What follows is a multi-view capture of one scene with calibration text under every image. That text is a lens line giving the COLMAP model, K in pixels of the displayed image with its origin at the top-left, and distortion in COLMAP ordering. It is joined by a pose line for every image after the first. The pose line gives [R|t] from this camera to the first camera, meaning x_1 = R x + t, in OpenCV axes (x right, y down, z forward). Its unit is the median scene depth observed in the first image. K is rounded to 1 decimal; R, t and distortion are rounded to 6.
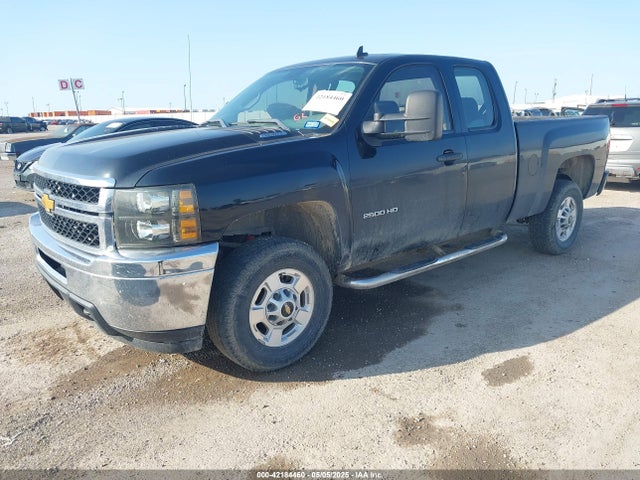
lens RADIAL K [[513.0, 0, 320.0], [0, 513.0, 240.0], [0, 0, 1]] dist [0.064890, -0.006539]
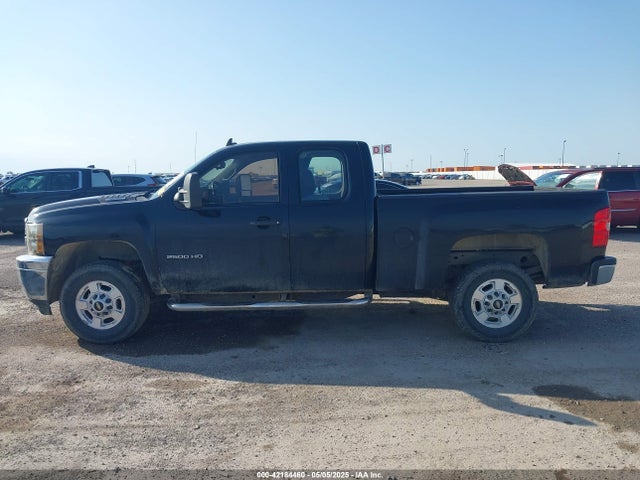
lens RADIAL K [[513.0, 0, 320.0], [0, 513.0, 240.0], [0, 0, 1]] dist [0.064890, -0.006539]
pose [[0.739952, 0.099422, -0.665272, 1.276967], [-0.165316, 0.985562, -0.036587, -0.104225], [0.652029, 0.137053, 0.745704, 0.186848]]
